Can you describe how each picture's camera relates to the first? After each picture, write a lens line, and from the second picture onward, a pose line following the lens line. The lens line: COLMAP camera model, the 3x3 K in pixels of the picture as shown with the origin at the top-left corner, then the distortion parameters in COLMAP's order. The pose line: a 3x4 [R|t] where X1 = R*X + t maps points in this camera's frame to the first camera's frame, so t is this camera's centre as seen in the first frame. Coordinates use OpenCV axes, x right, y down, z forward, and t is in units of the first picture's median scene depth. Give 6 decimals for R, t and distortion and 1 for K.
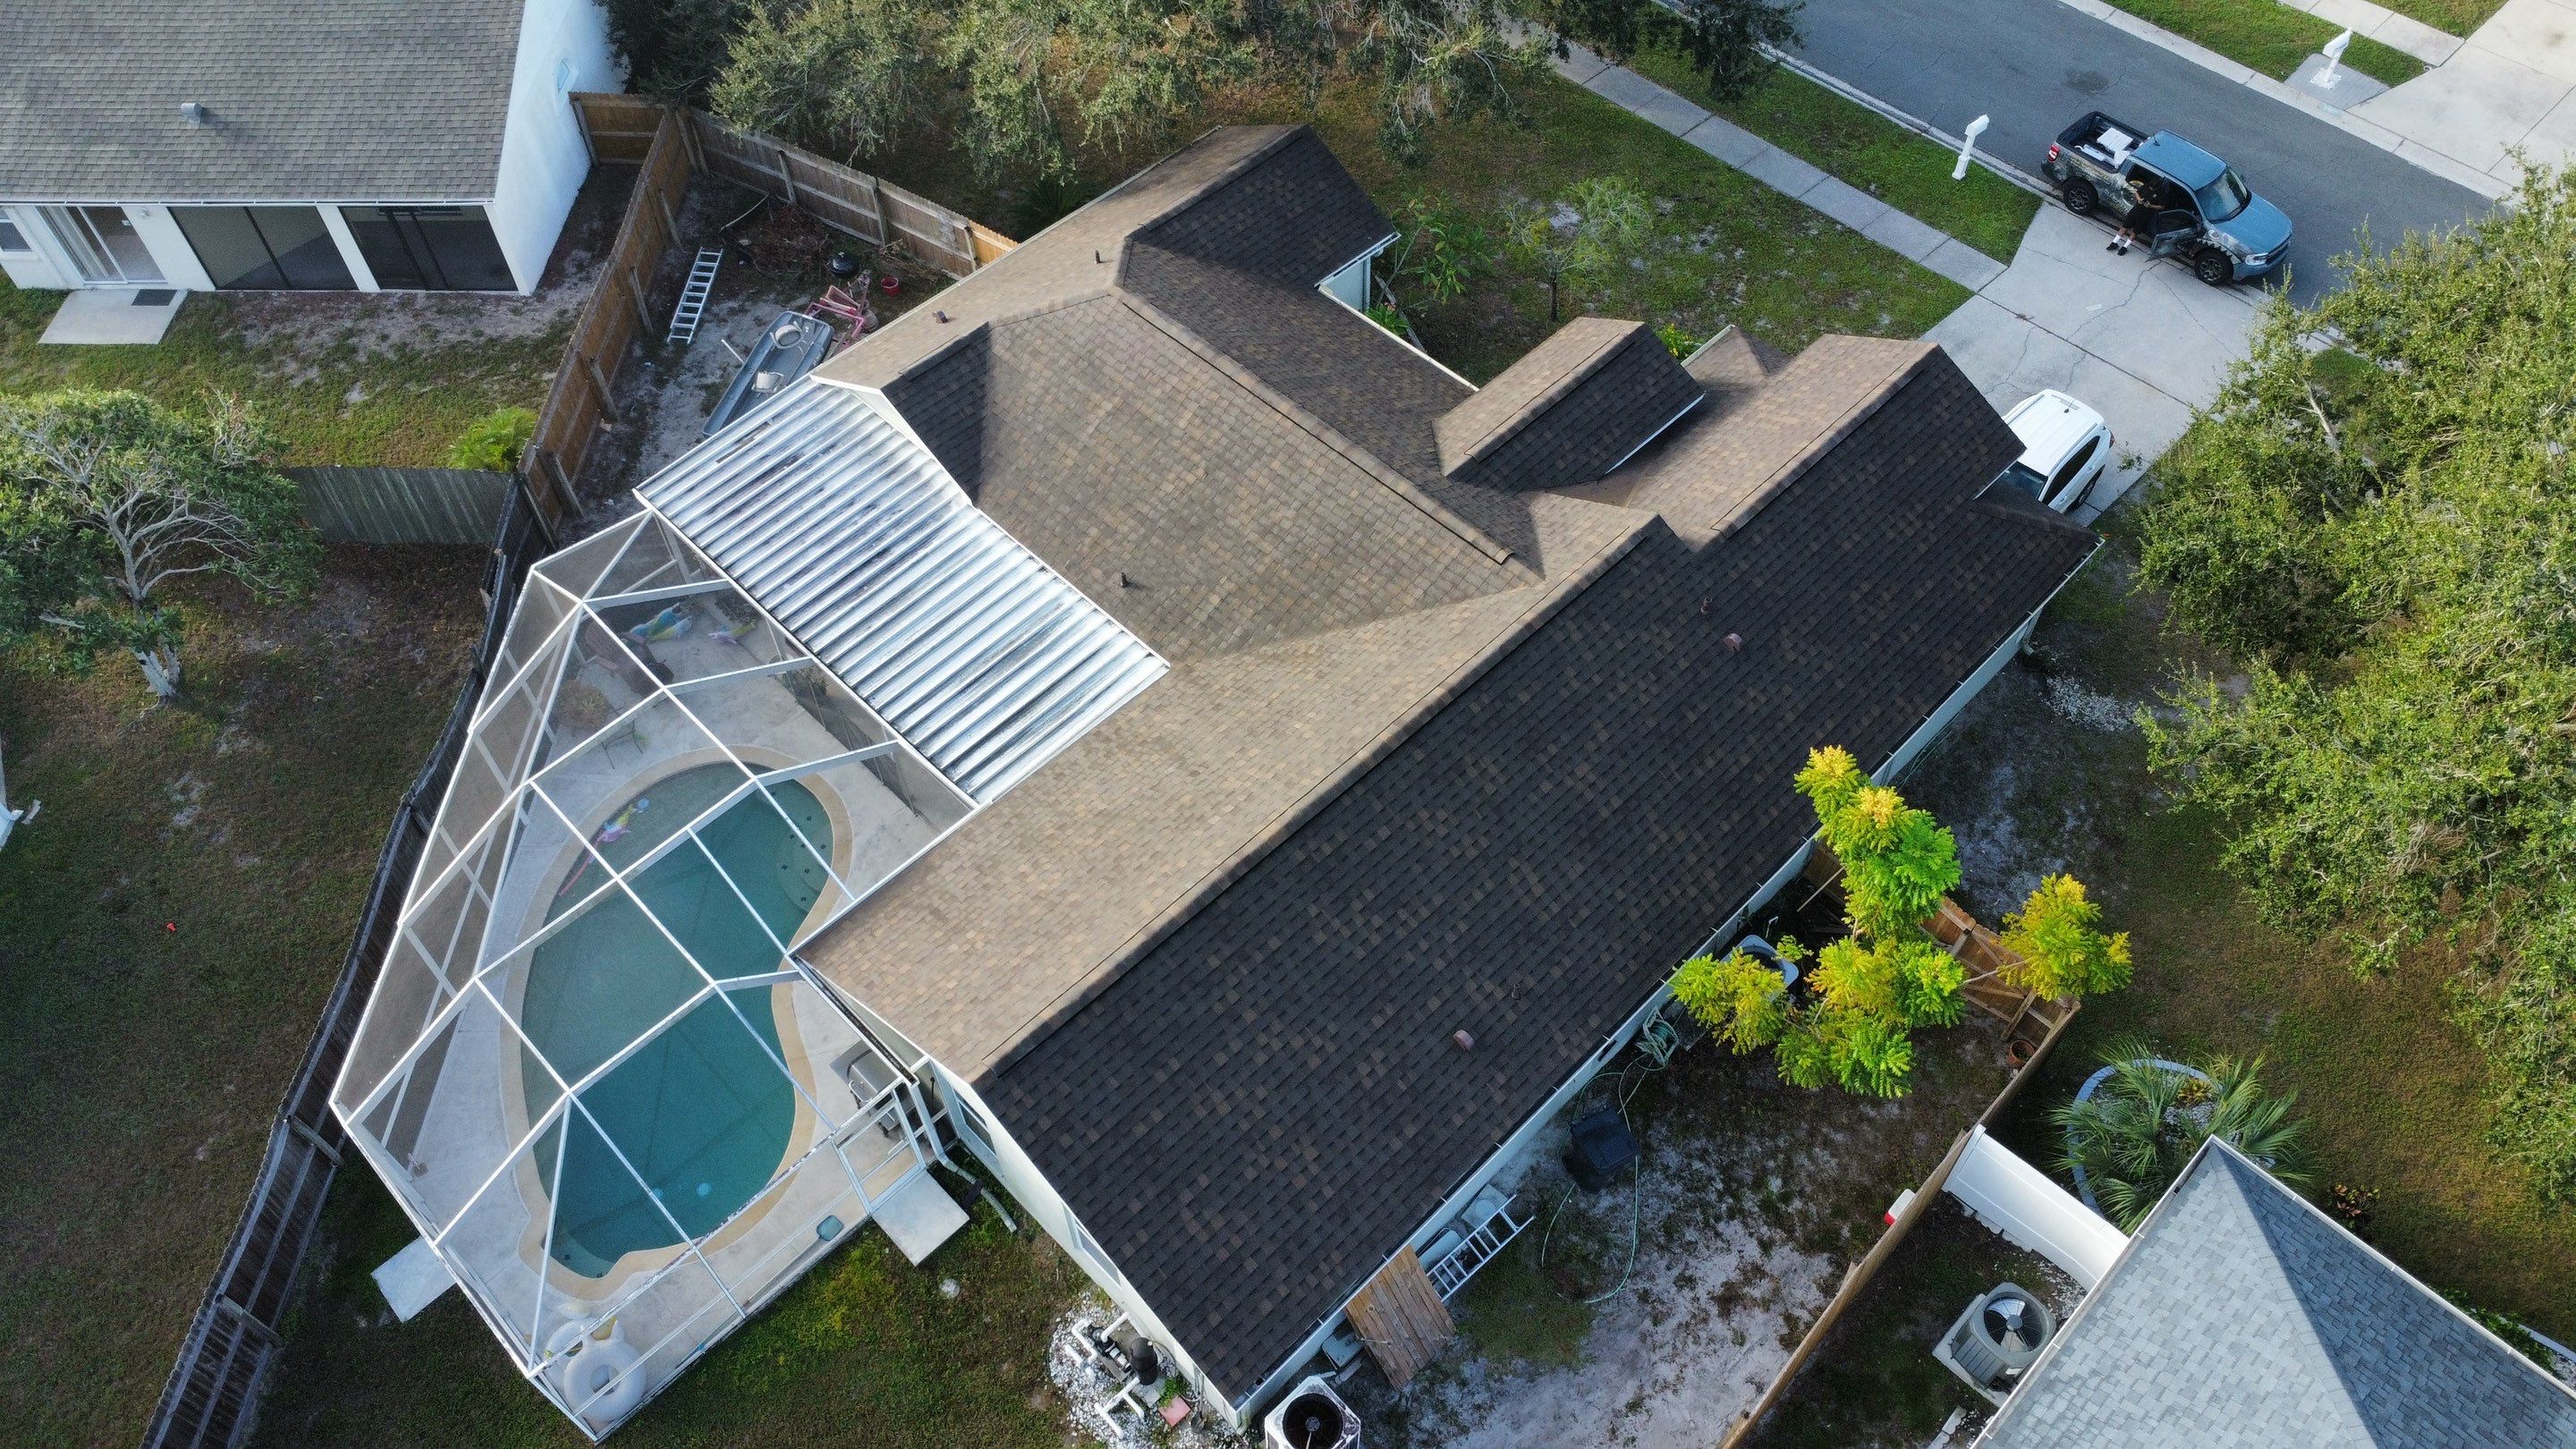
lens RADIAL K [[1856.4, 0, 1277.0], [0, 1856.4, 727.0], [0, 0, 1]] dist [-0.024781, -0.010583]
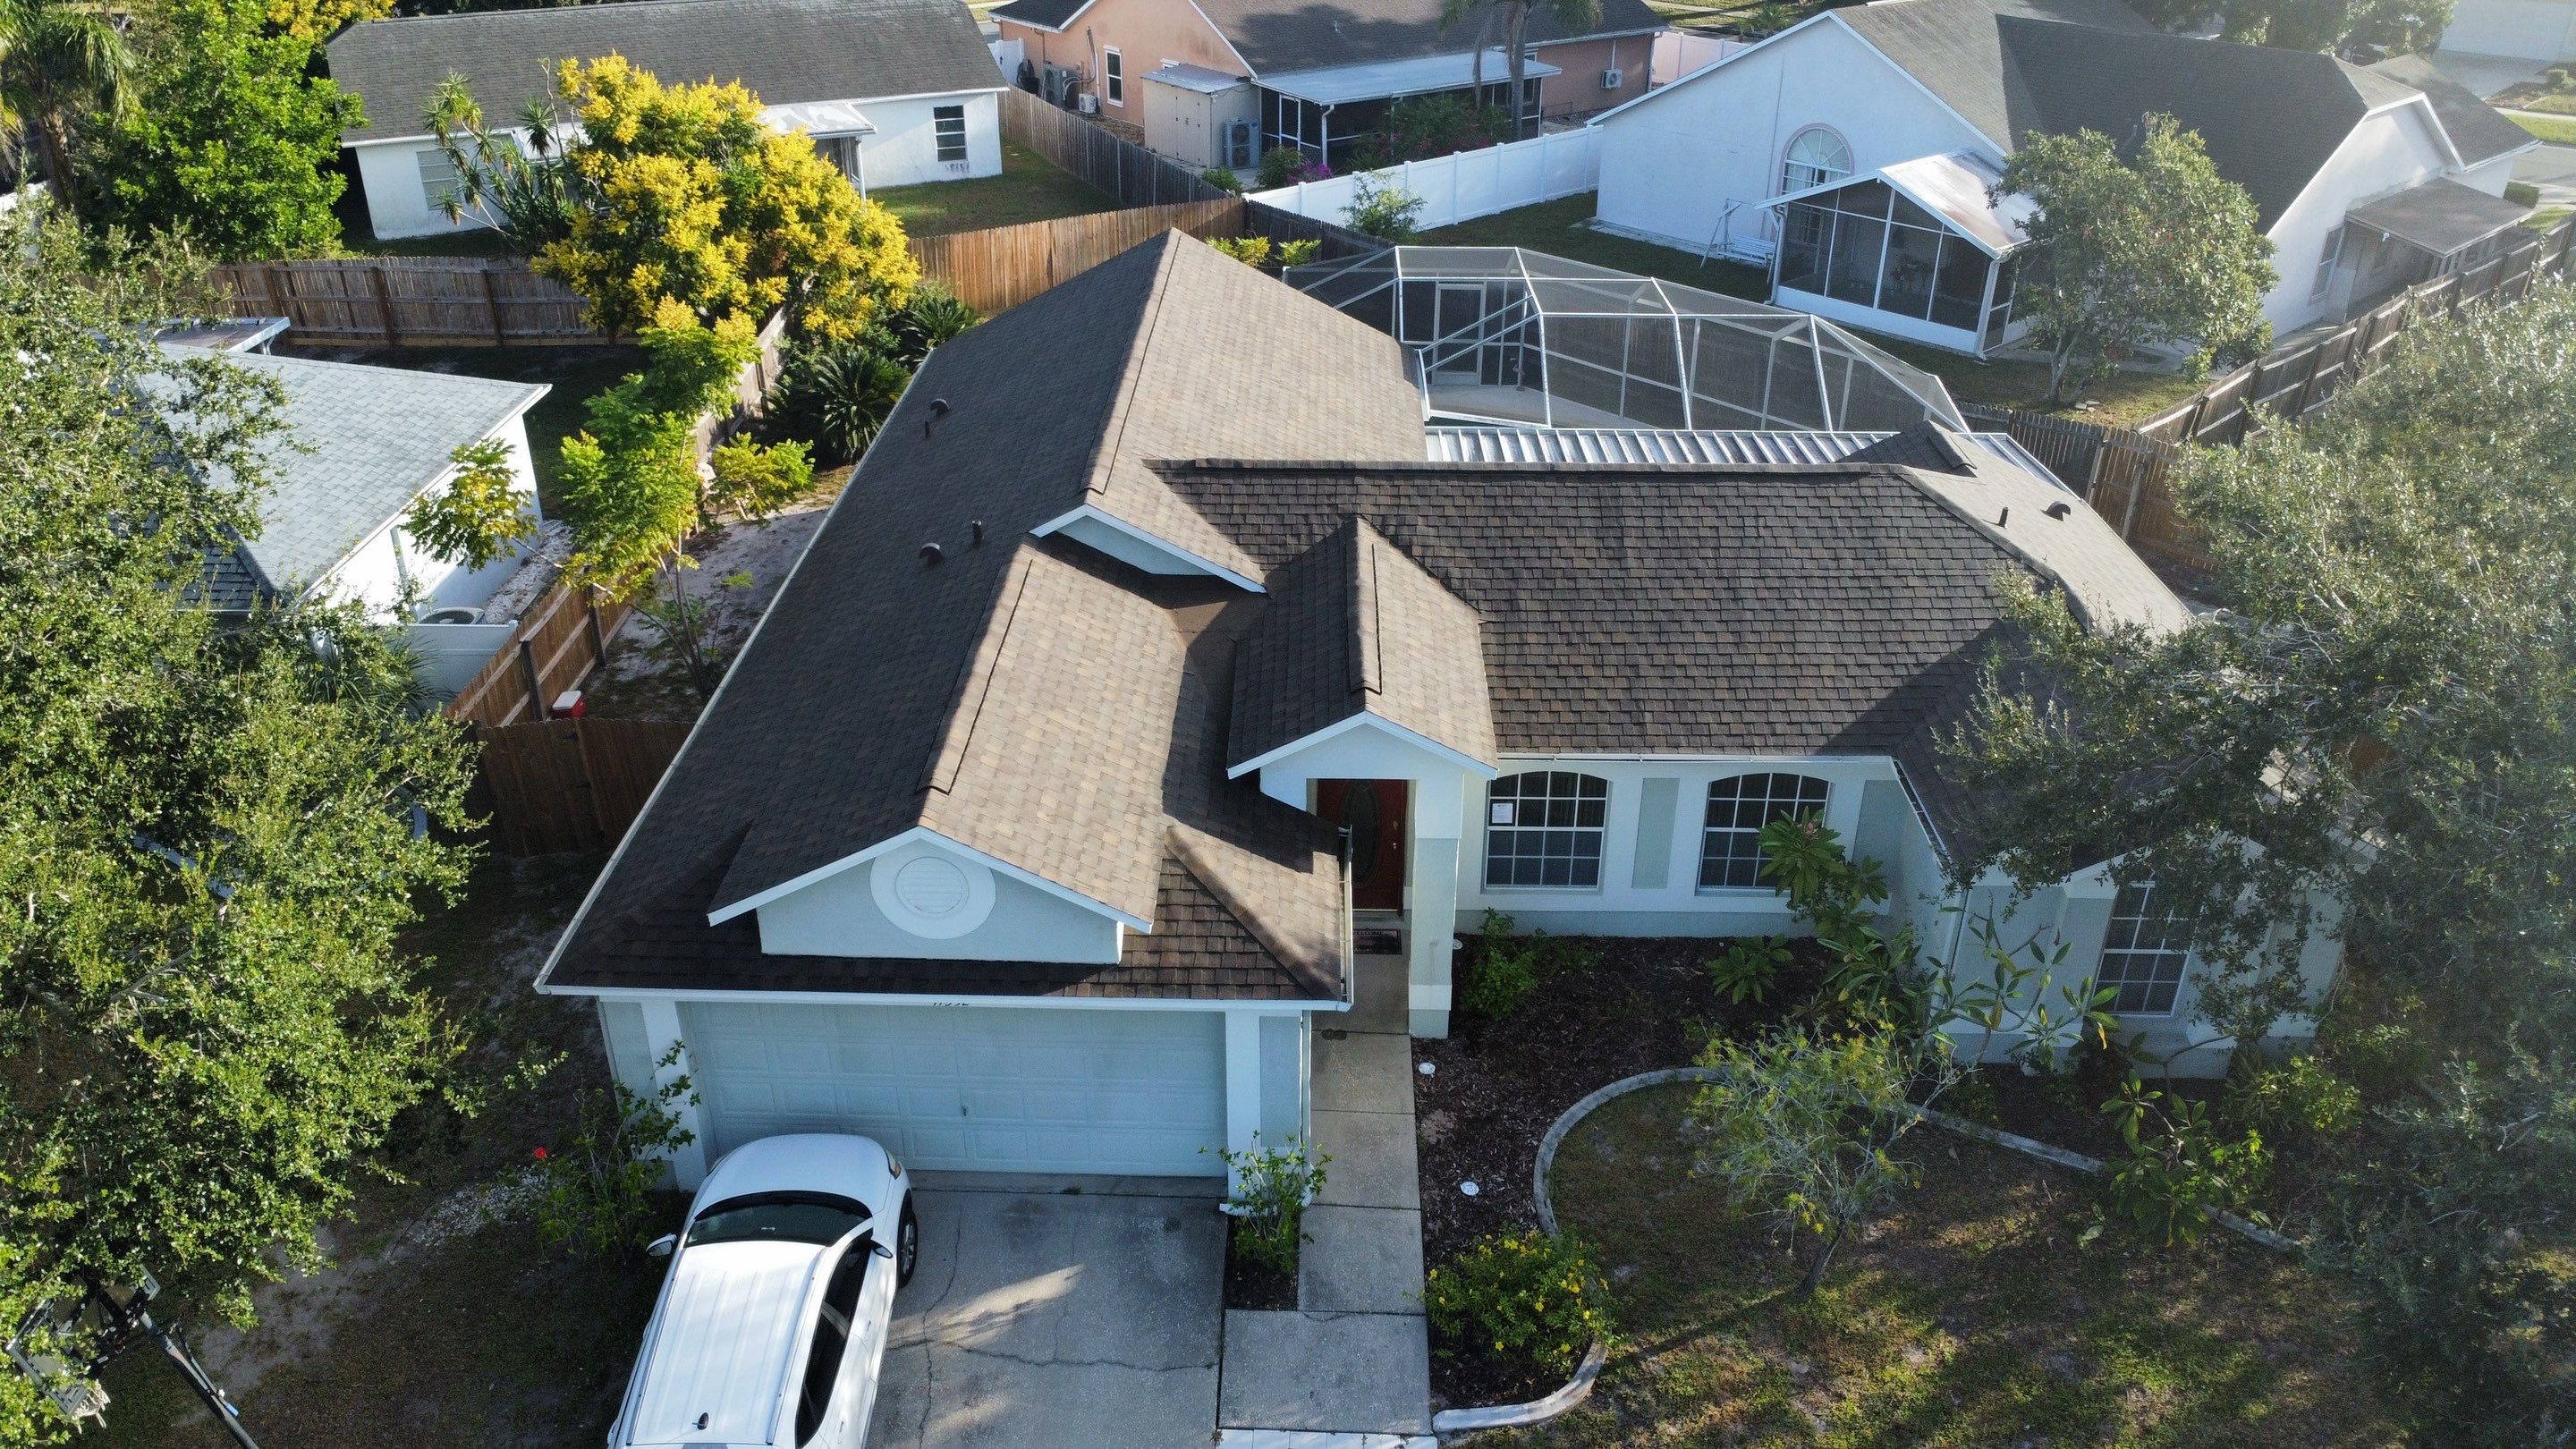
lens RADIAL K [[1856.4, 0, 1272.7], [0, 1856.4, 740.5], [0, 0, 1]] dist [-0.024781, -0.010583]
pose [[-0.720952, 0.356475, -0.594268, 0.576125], [-0.542847, 0.242528, 0.804051, -0.676566], [0.430751, 0.902278, 0.018661, 0.986417]]
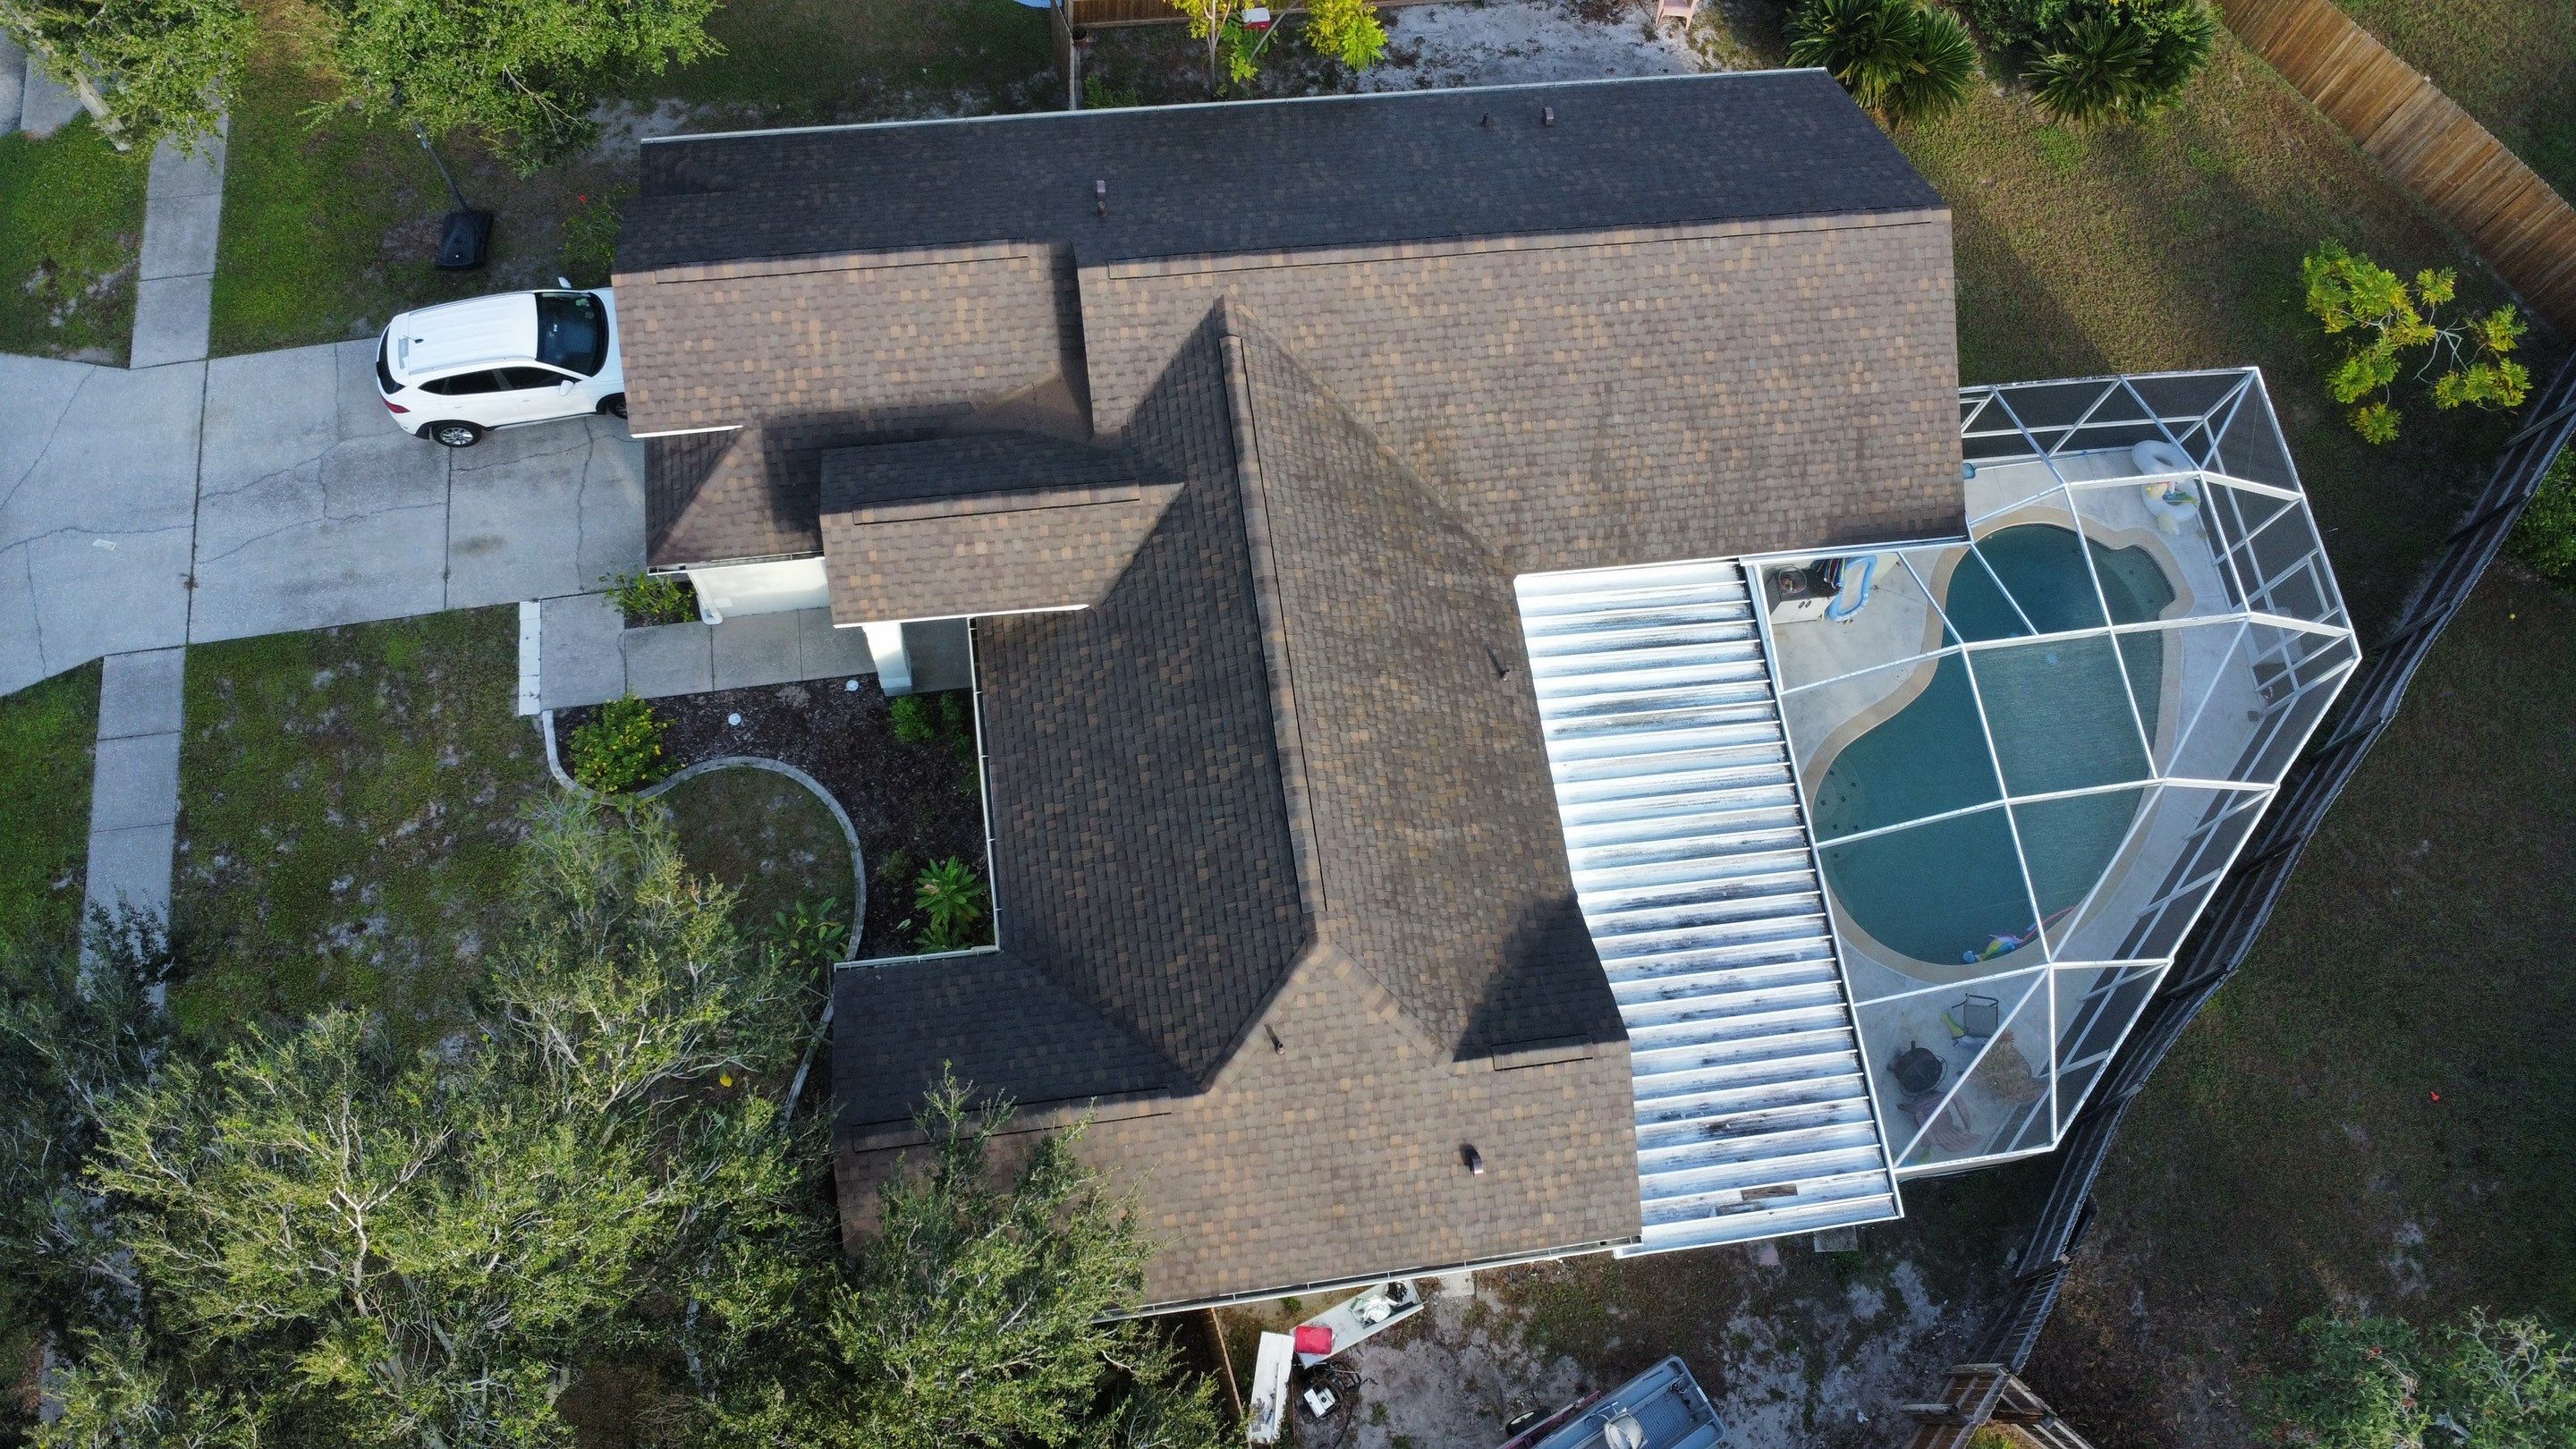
lens RADIAL K [[1856.4, 0, 1273.3], [0, 1856.4, 720.0], [0, 0, 1]] dist [-0.024781, -0.010583]
pose [[-0.800394, -0.574572, 0.170988, -0.151573], [0.439308, -0.368104, 0.819456, -0.831851], [-0.407895, 0.731004, 0.547042, 0.540388]]
